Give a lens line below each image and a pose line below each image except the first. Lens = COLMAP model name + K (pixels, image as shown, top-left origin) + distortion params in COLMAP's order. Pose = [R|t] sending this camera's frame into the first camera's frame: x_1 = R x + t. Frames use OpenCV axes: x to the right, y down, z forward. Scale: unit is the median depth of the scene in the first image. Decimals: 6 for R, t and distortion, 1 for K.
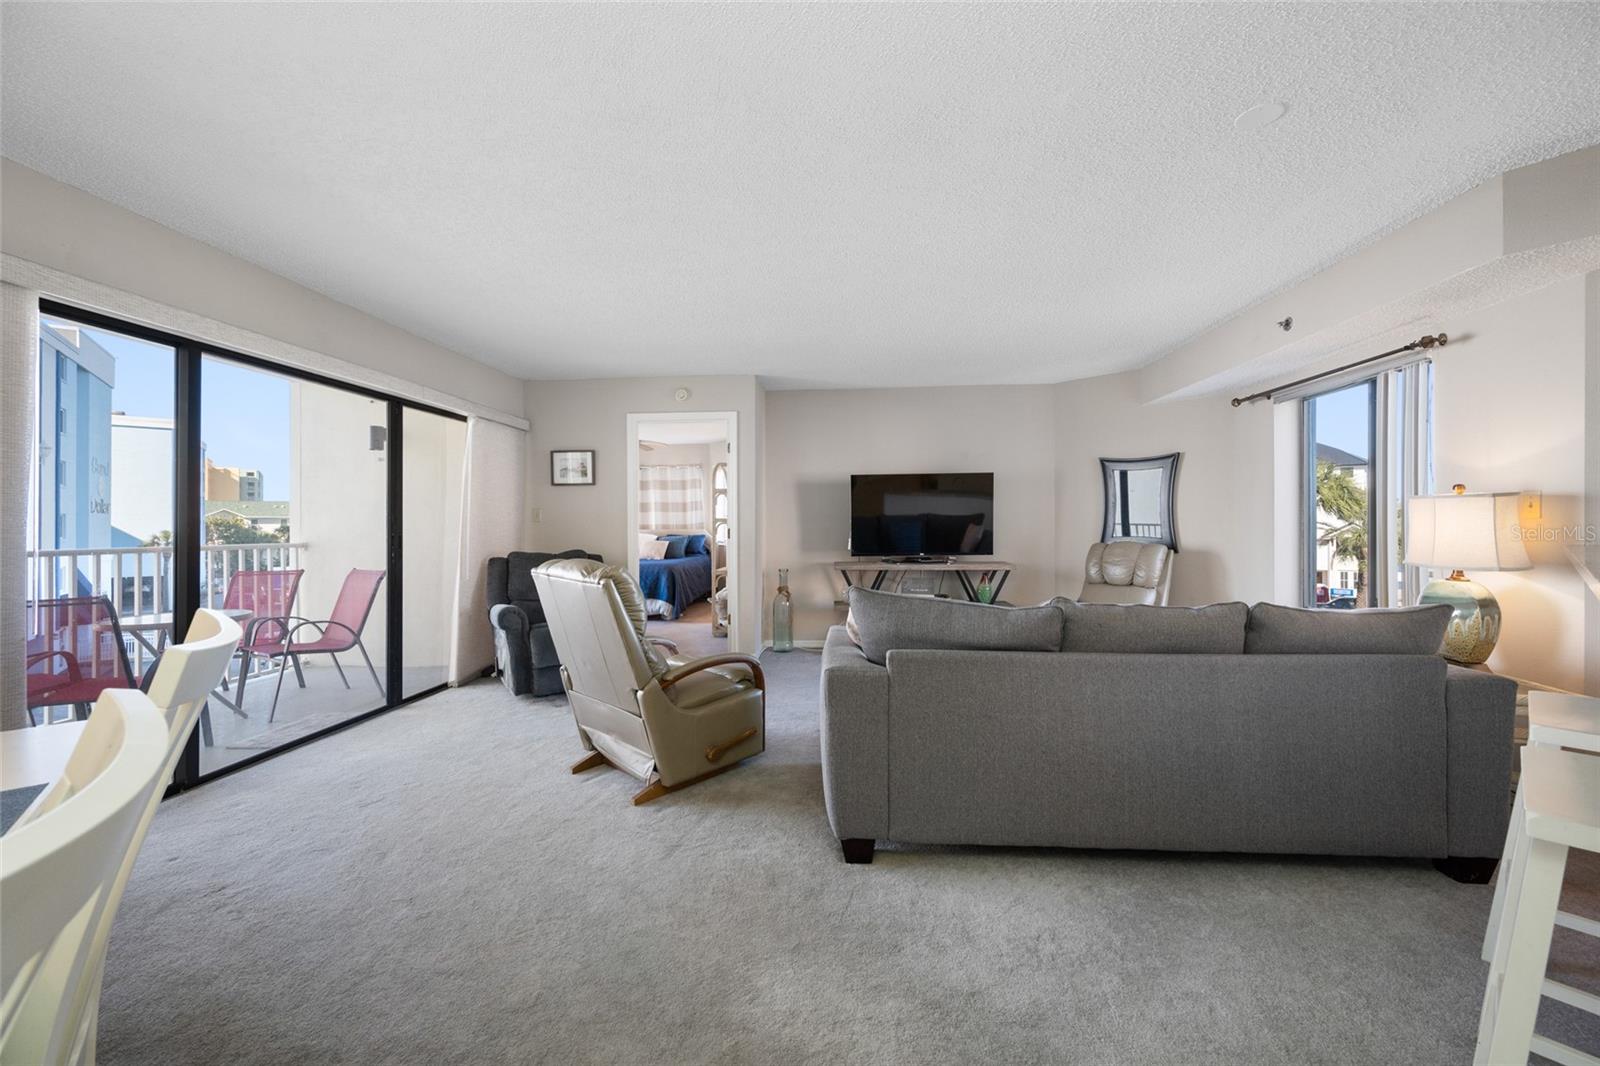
lens RADIAL K [[634.6, 0, 800.0], [0, 634.6, 533.0], [0, 0, 1]] dist [-0.000884, -0.000337]
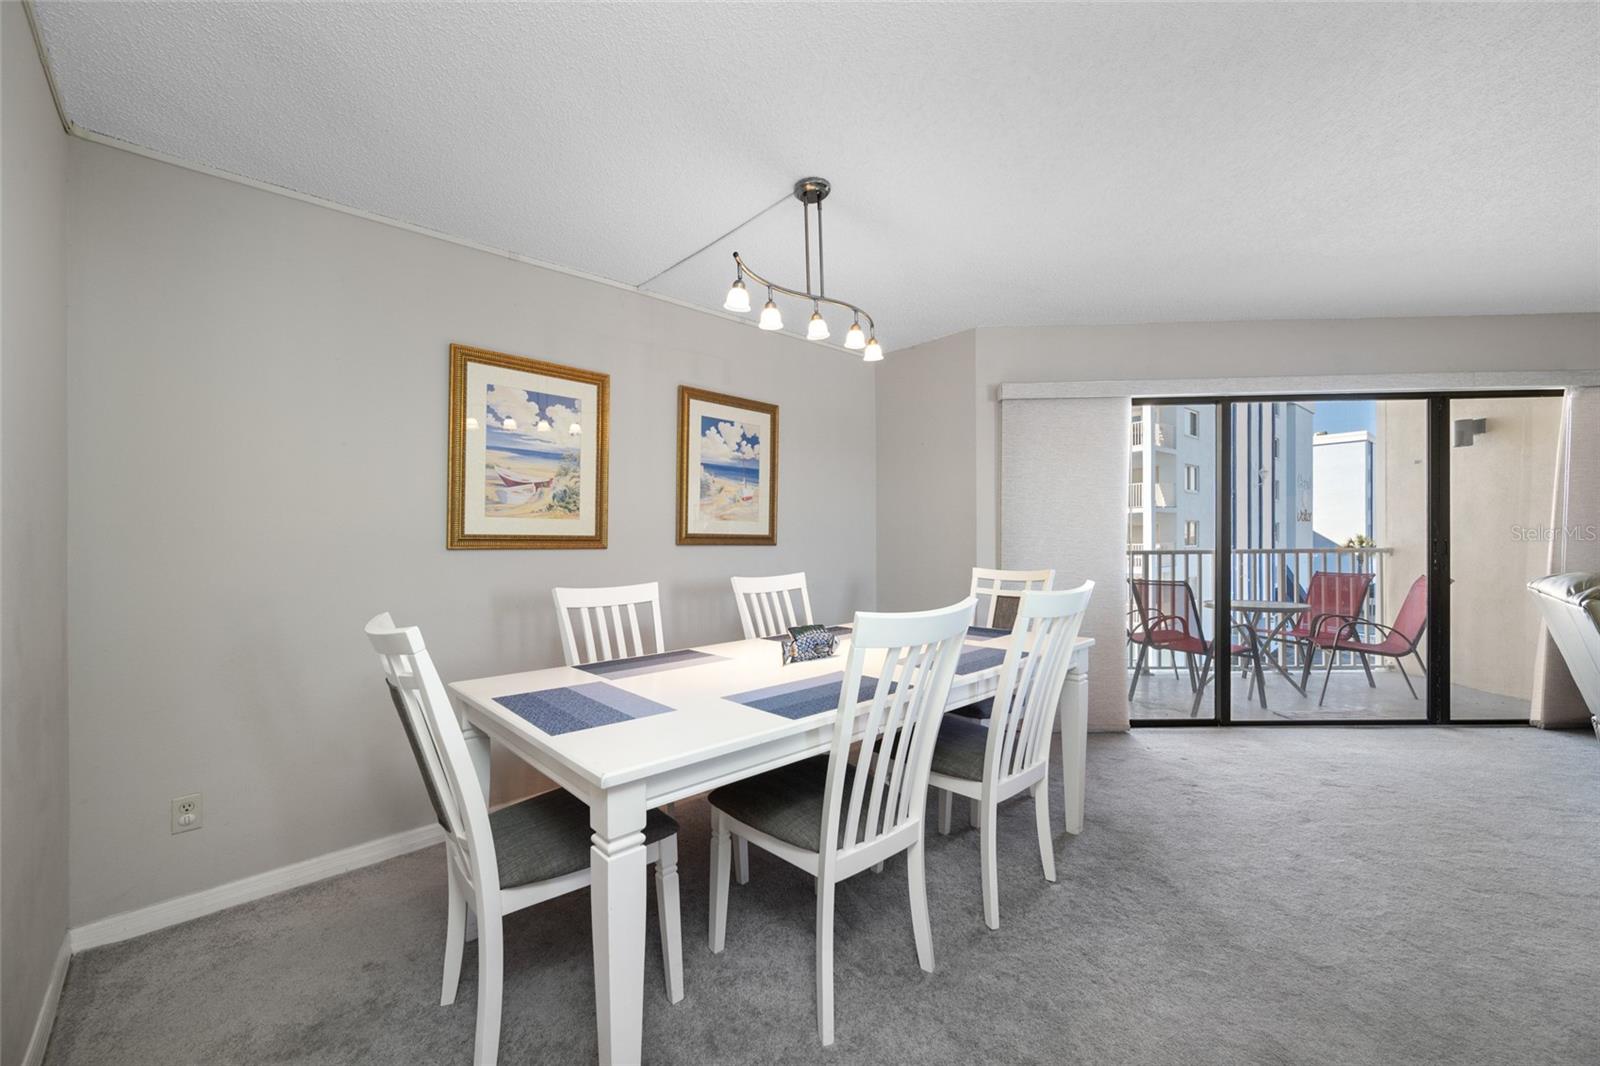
lens RADIAL K [[613.8, 0, 804.1], [0, 613.8, 535.8], [0, 0, 1]] dist [0.001808, 0.000154]
pose [[0.058434, -0.003785, -0.998284, 0.275648], [0.000324, 0.999993, -0.003772, -0.000302], [0.998291, -0.000103, 0.058435, 0.021850]]
